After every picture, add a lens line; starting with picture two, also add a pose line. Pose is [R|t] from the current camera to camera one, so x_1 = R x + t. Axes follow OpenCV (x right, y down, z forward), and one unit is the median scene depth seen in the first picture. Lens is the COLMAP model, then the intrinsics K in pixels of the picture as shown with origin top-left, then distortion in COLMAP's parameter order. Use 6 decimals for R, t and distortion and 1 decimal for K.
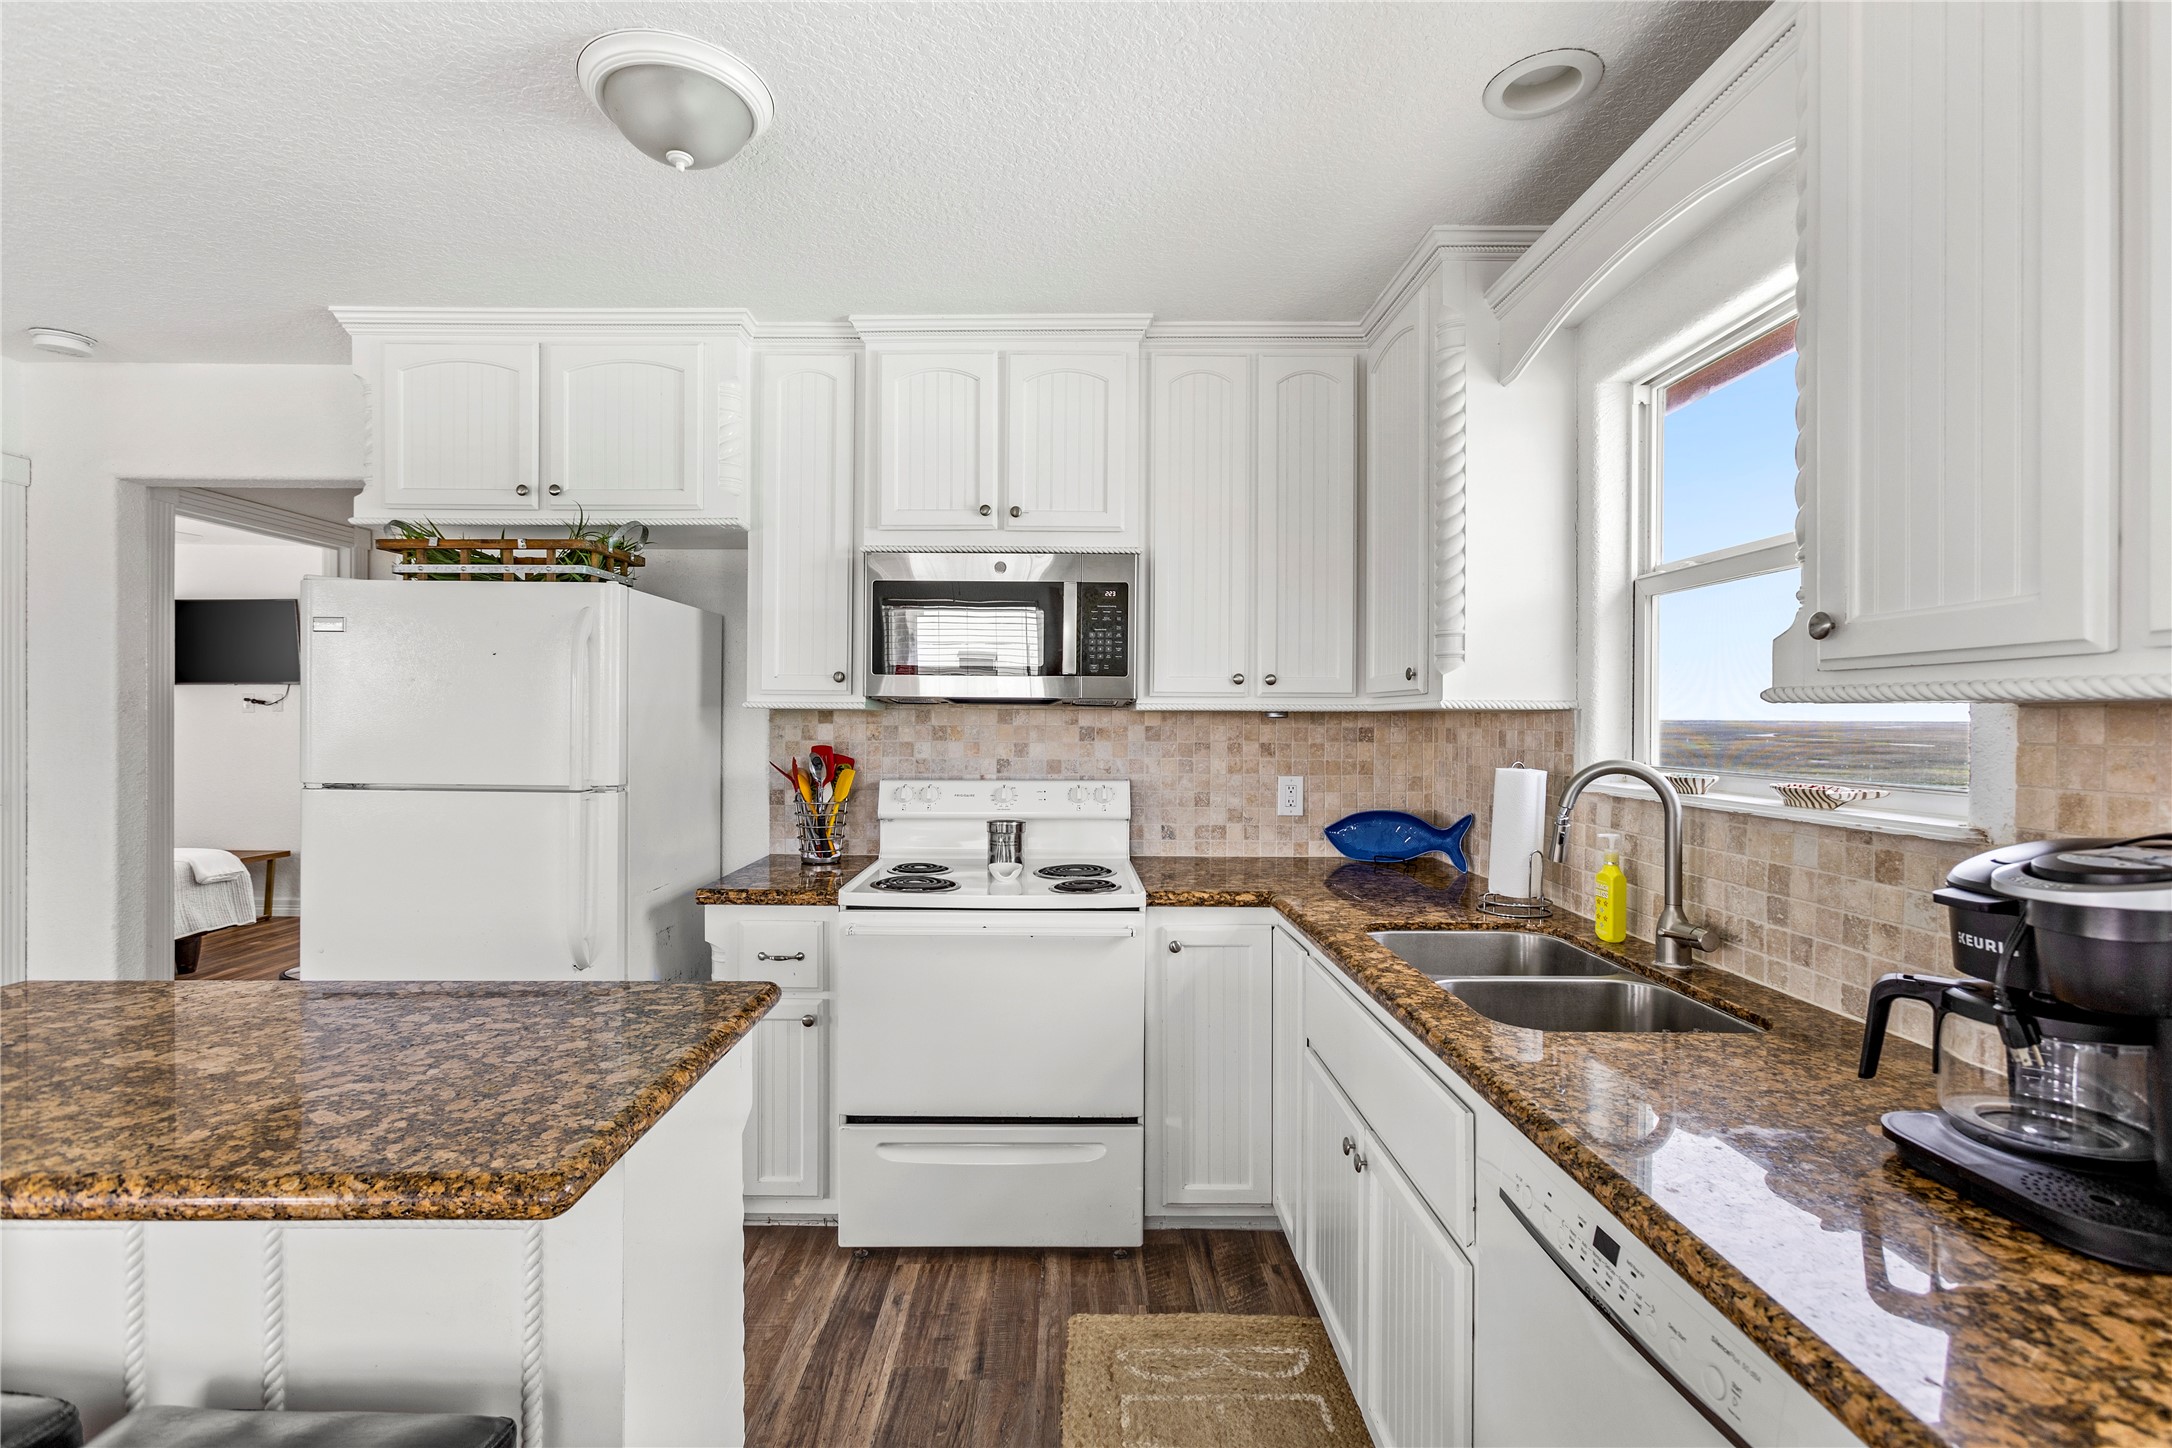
lens RADIAL K [[990.7, 0, 1062.2], [0, 990.7, 727.4], [0, 0, 1]] dist [-0.001452, 0.000076]
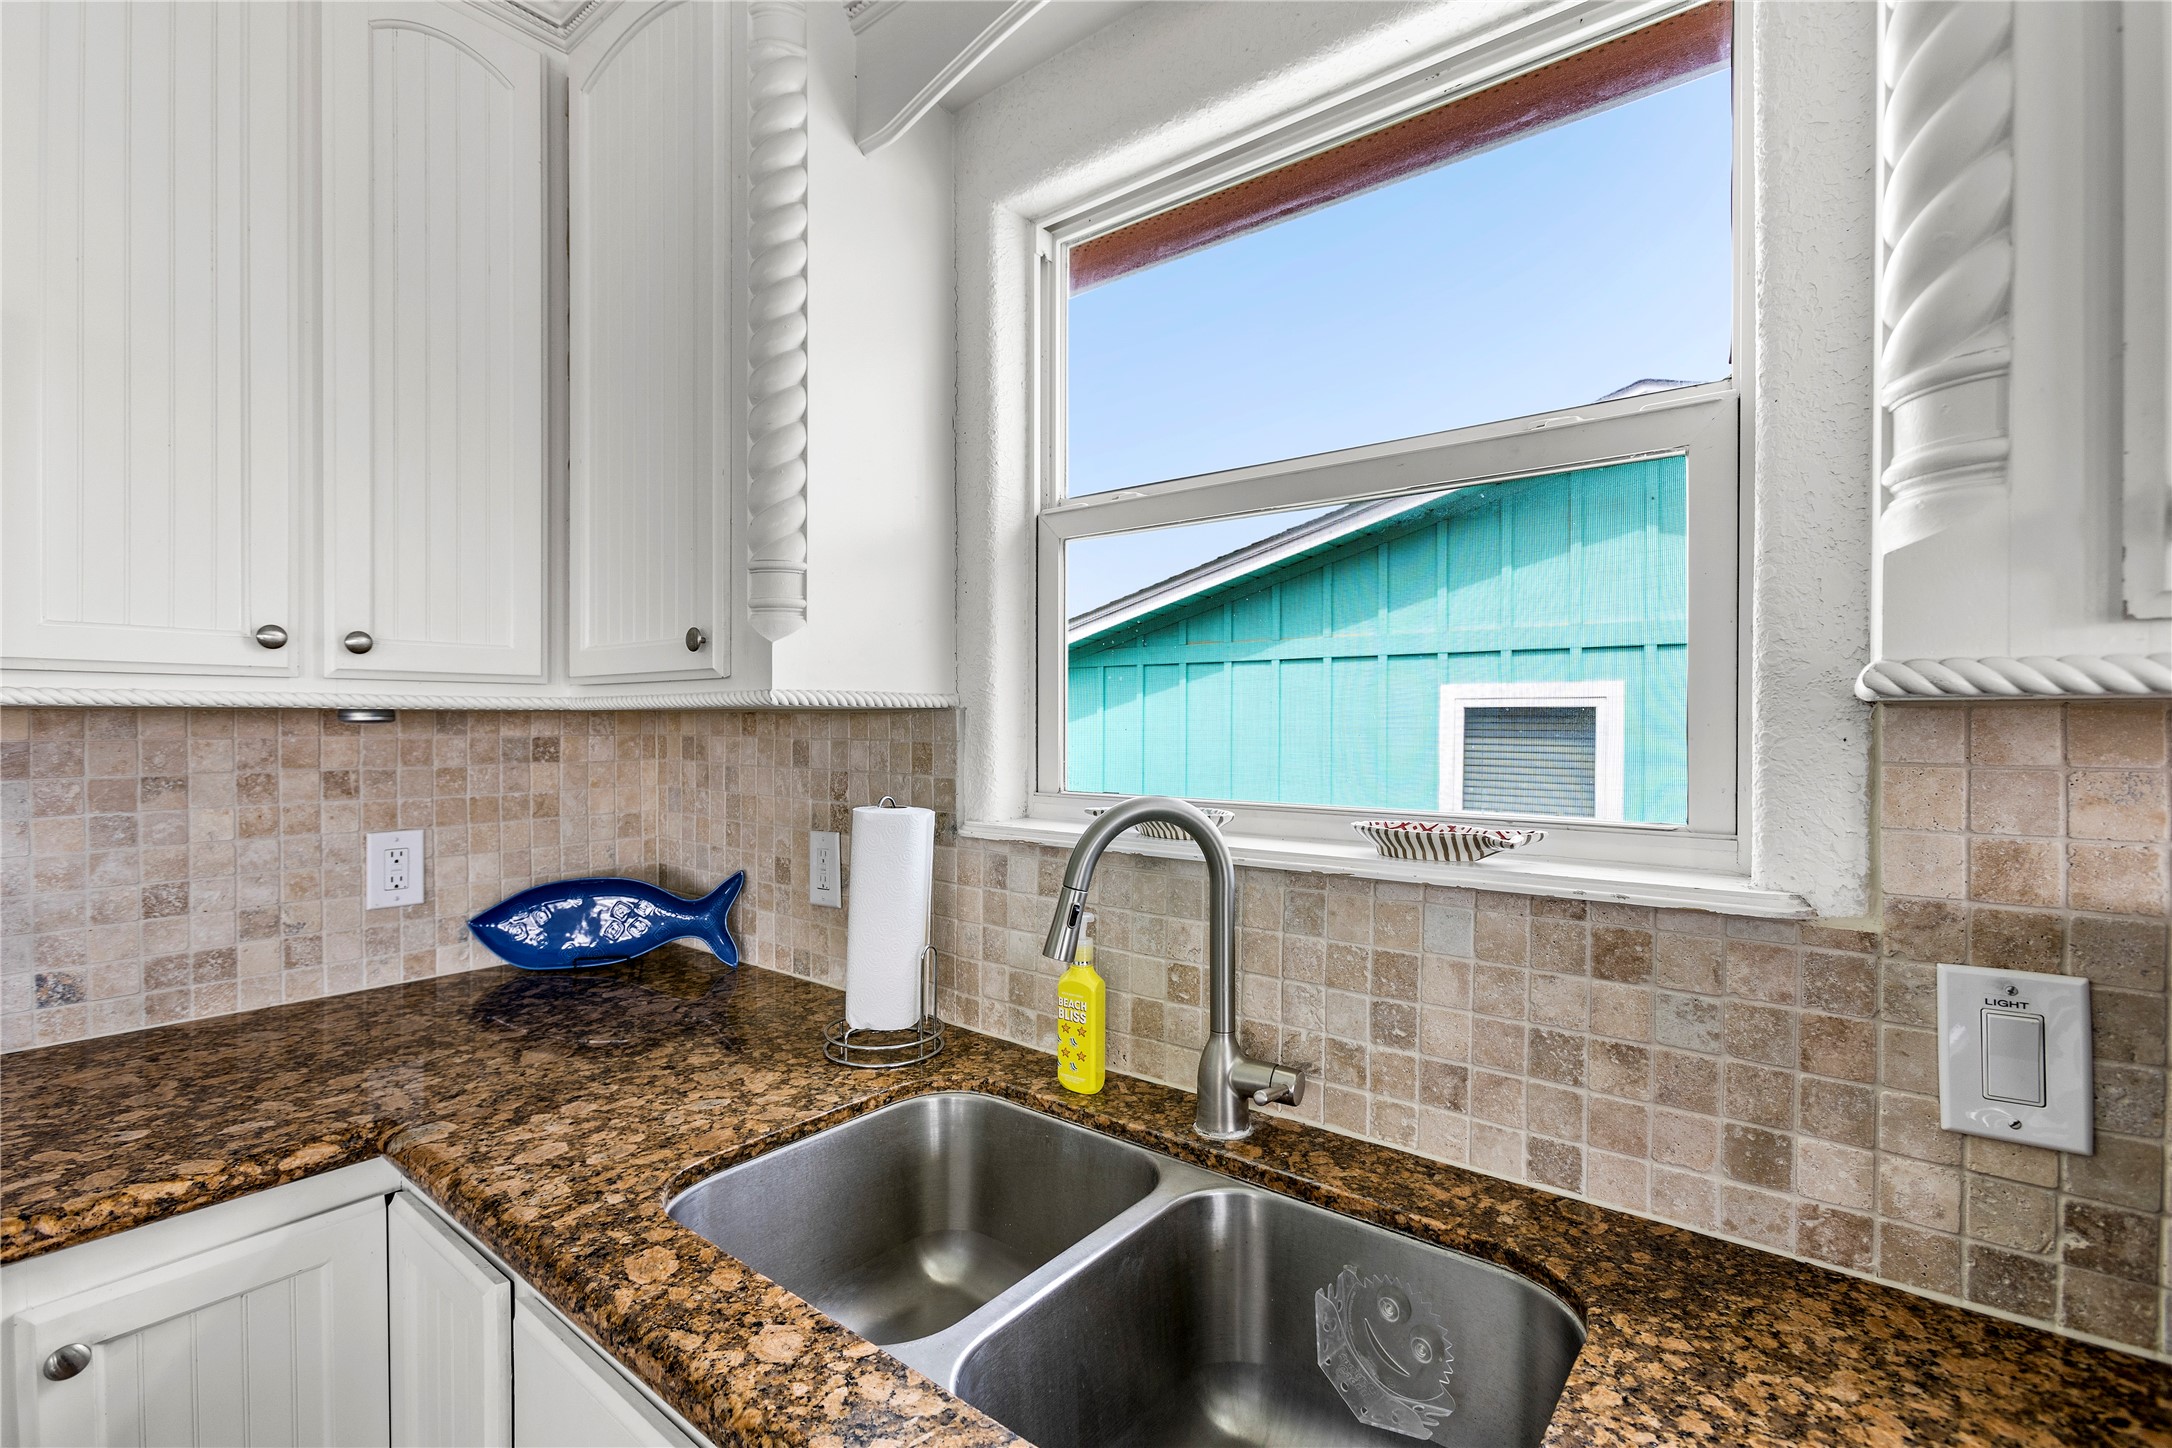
lens RADIAL K [[965.9, 0, 1086.0], [0, 965.9, 724.0], [0, 0, 1]] dist [-0.014484, 0.008486]
pose [[0.619445, -0.007601, 0.785003, 0.066730], [0.008807, 0.999957, 0.002733, -0.007292], [-0.784991, 0.005221, 0.619485, 0.457532]]
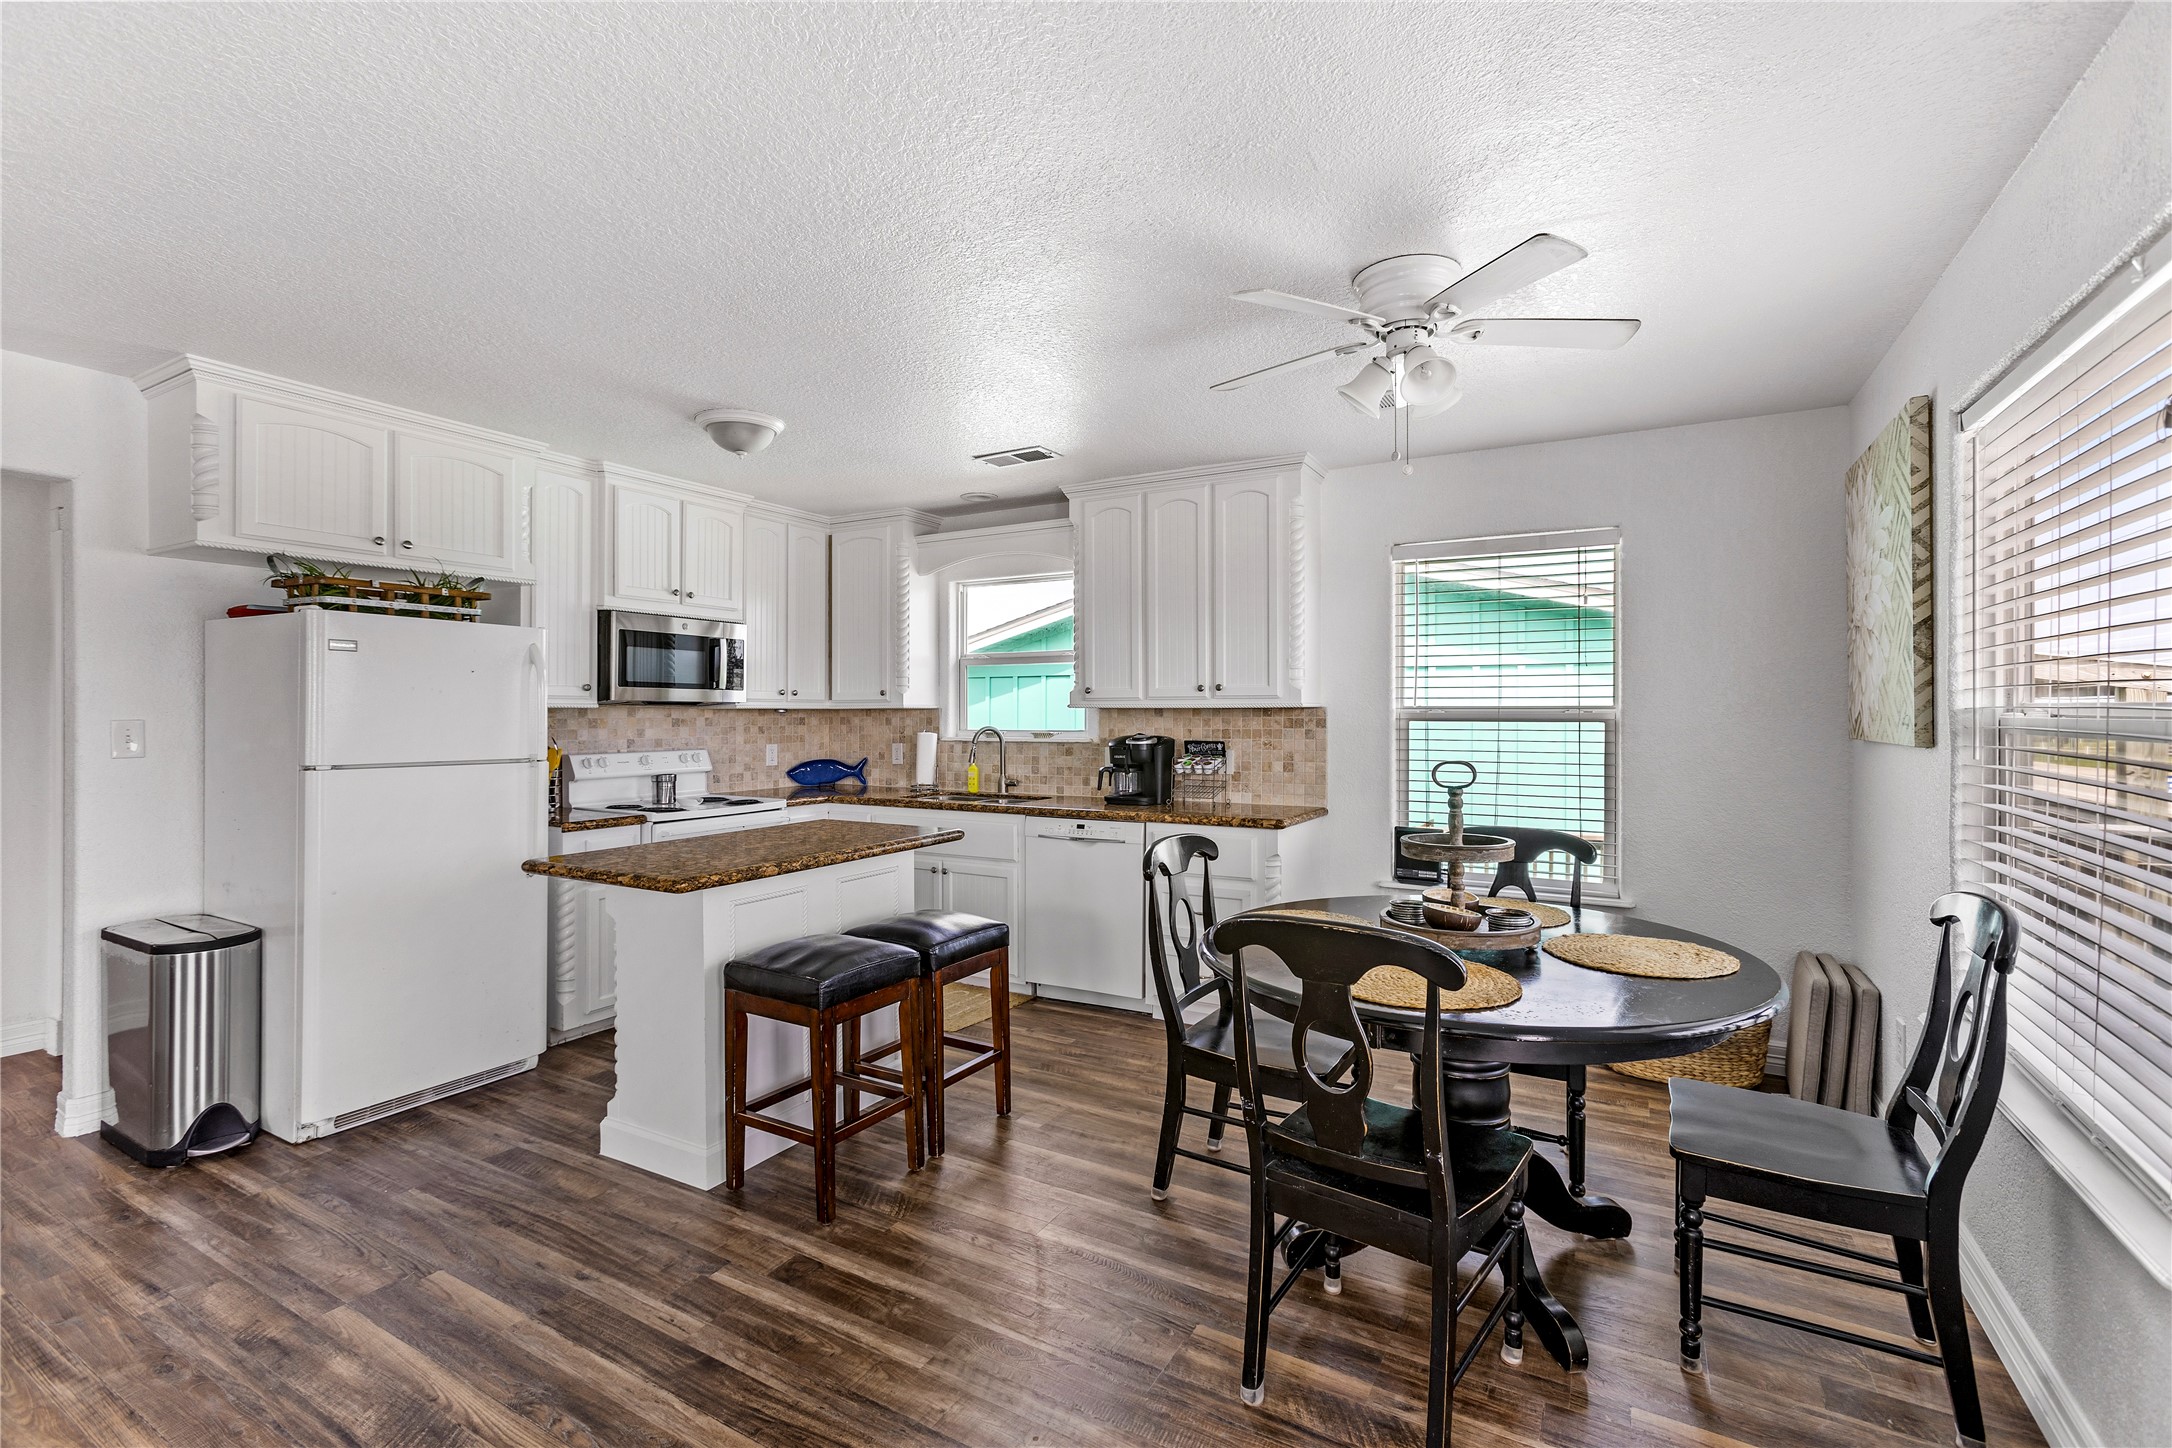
lens RADIAL K [[961.7, 0, 1084.1], [0, 961.7, 704.5], [0, 0, 1]] dist [-0.029531, 0.019274]
pose [[0.488704, 0.003177, 0.872444, -1.197492], [0.010984, 0.999892, -0.009794, -0.000526], [-0.872380, 0.014370, 0.488616, -0.430014]]
